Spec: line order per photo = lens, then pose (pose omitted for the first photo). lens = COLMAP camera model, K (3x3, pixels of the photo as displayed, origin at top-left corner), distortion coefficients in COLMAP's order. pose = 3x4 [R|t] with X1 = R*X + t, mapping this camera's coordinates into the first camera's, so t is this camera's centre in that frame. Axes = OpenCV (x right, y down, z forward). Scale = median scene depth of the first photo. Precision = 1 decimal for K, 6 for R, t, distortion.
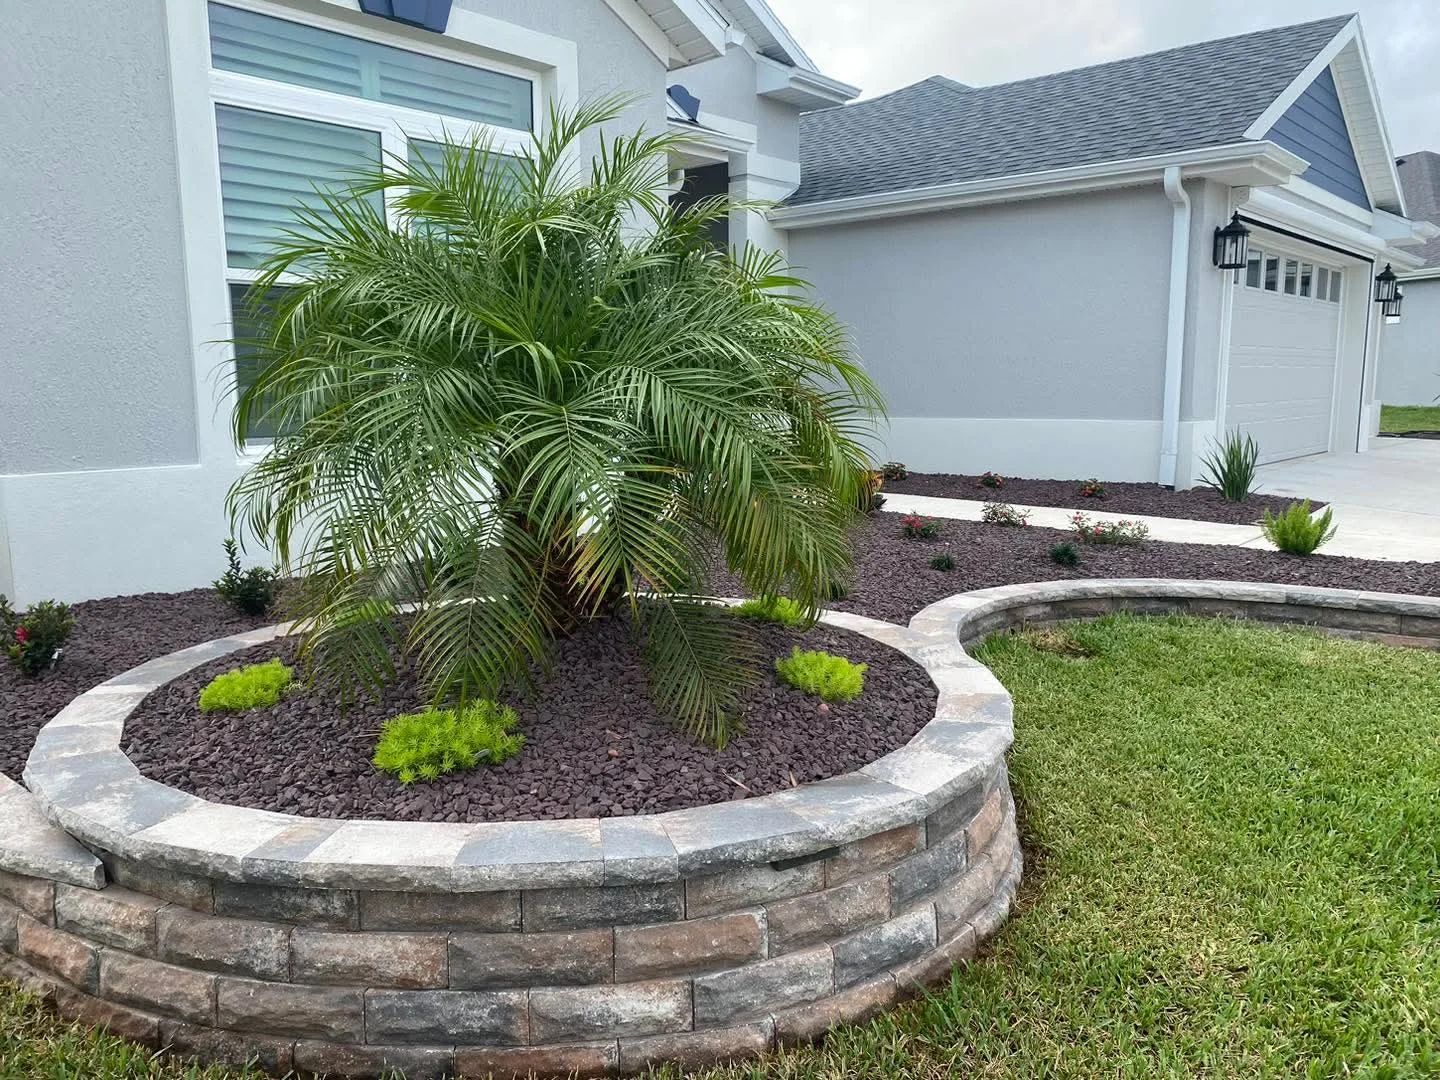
lens RADIAL K [[1088.1, 0, 720.0], [0, 1088.1, 540.0], [0, 0, 1]] dist [0.008517, -0.005294]
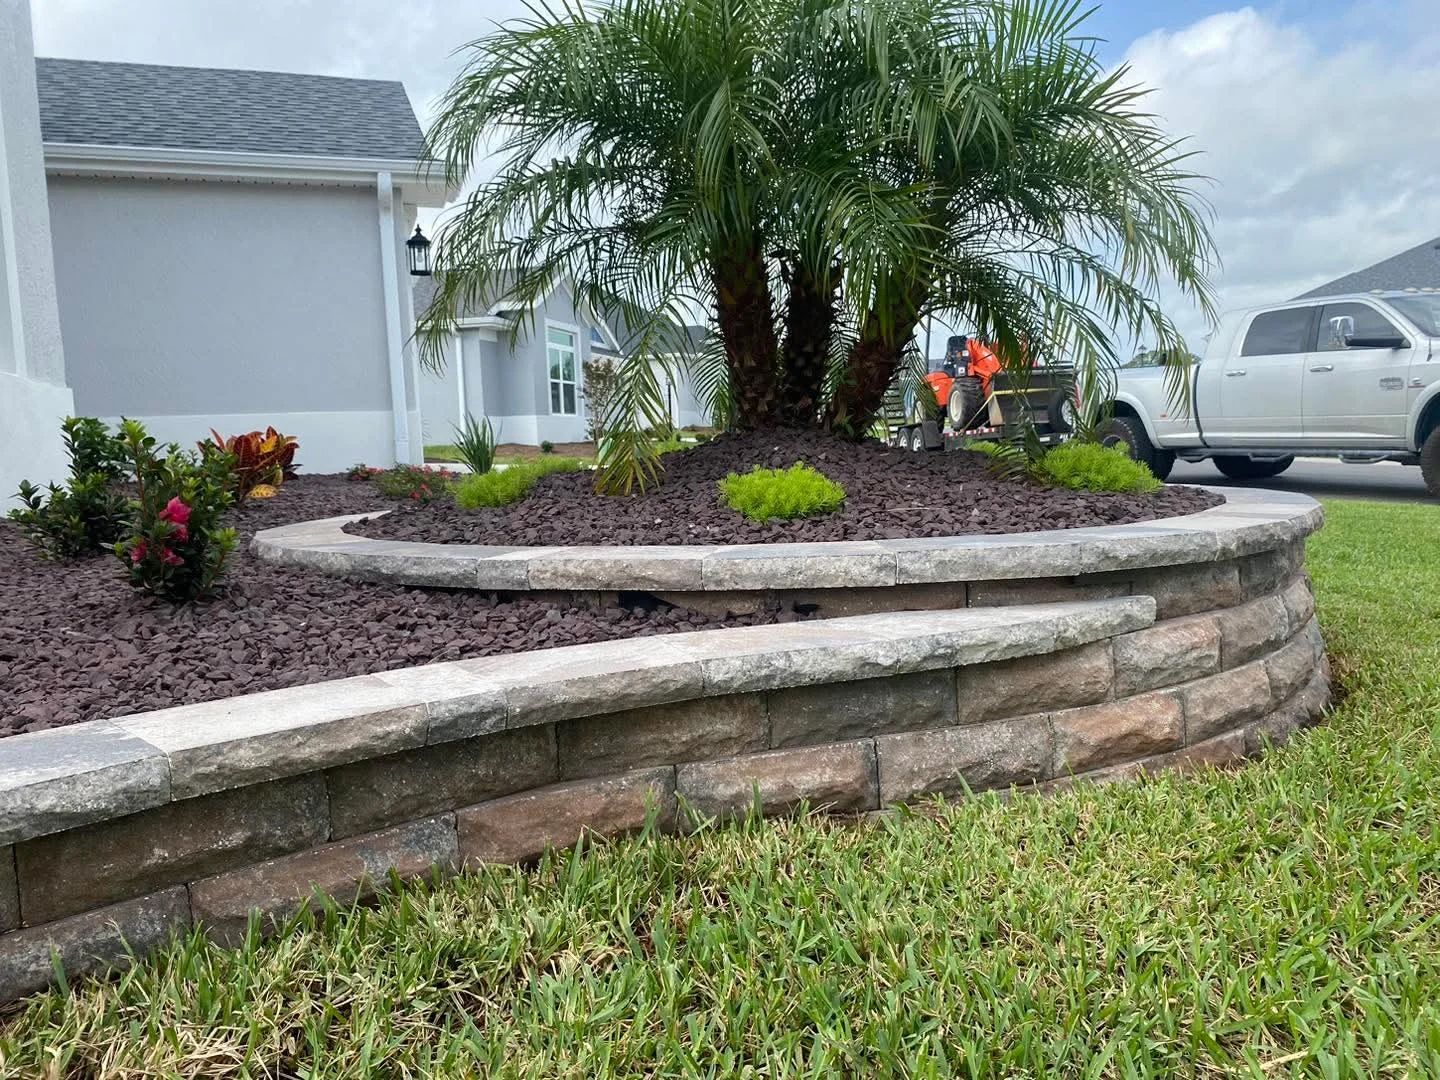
lens RADIAL K [[1064.8, 0, 727.9], [0, 1064.8, 543.0], [0, 0, 1]] dist [0.038473, -0.071405]
pose [[0.501600, -0.093845, 0.859995, -1.107886], [0.150806, 0.988363, 0.019893, 0.153272], [-0.851854, 0.119714, 0.509915, 0.670002]]
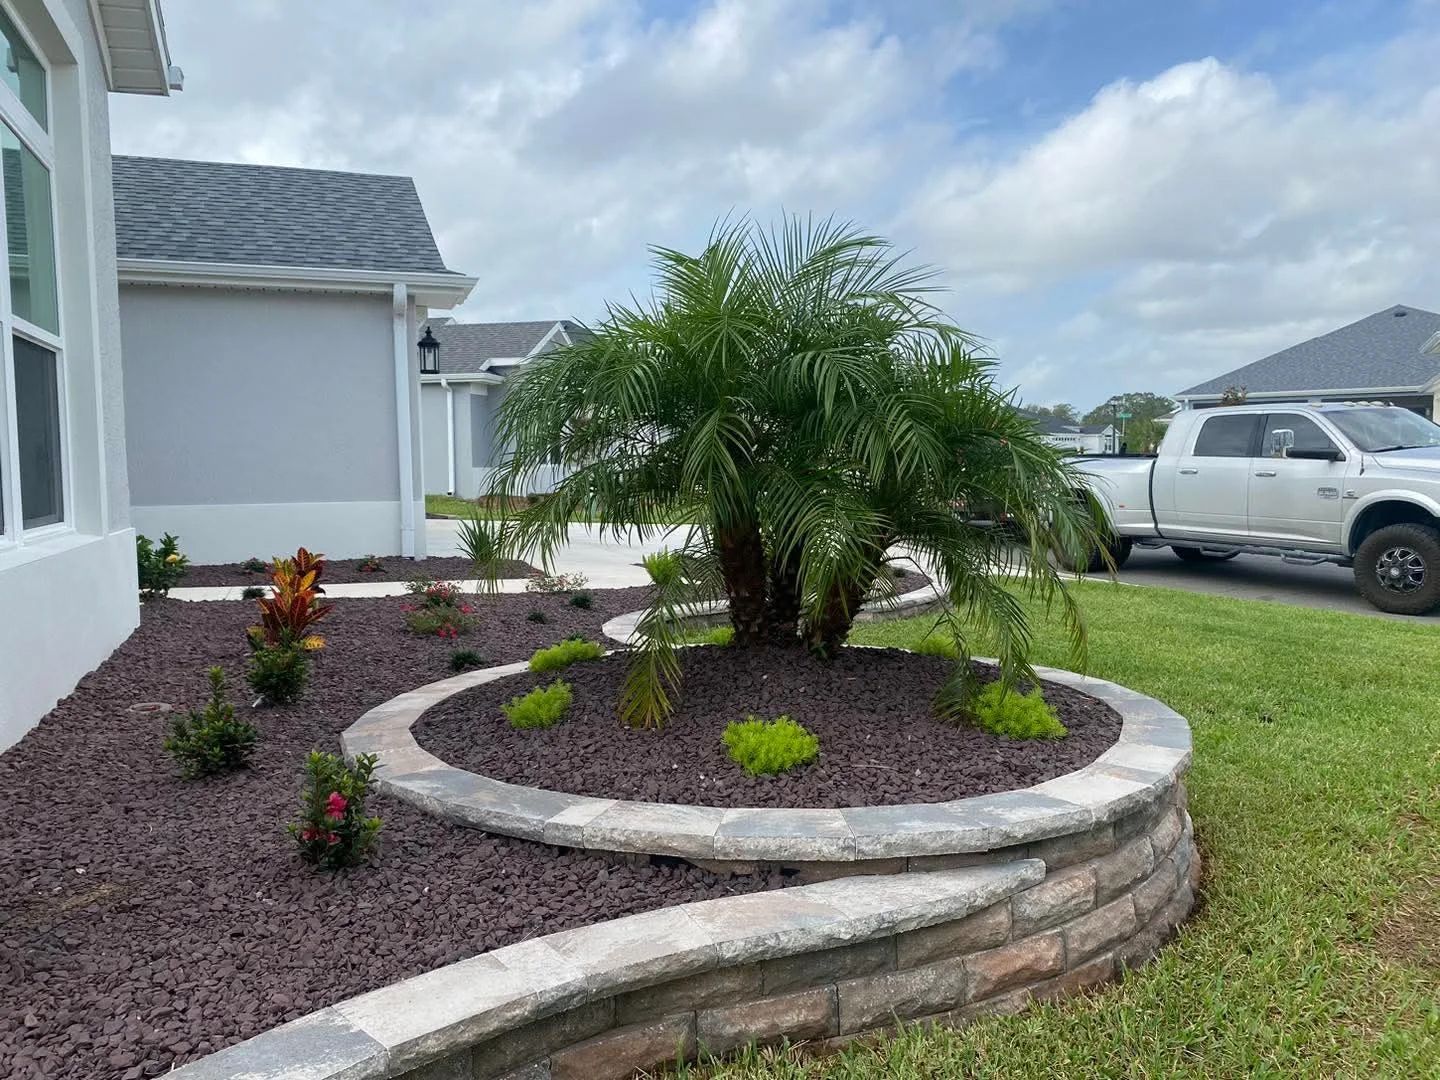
lens RADIAL K [[1064.9, 0, 720.0], [0, 1064.9, 540.0], [0, 0, 1]] dist [-0.000912, -0.007491]
pose [[0.491428, -0.056683, 0.869071, -1.297281], [0.131994, 0.991200, -0.009990, -0.045288], [-0.860858, 0.119621, 0.494586, 0.552293]]
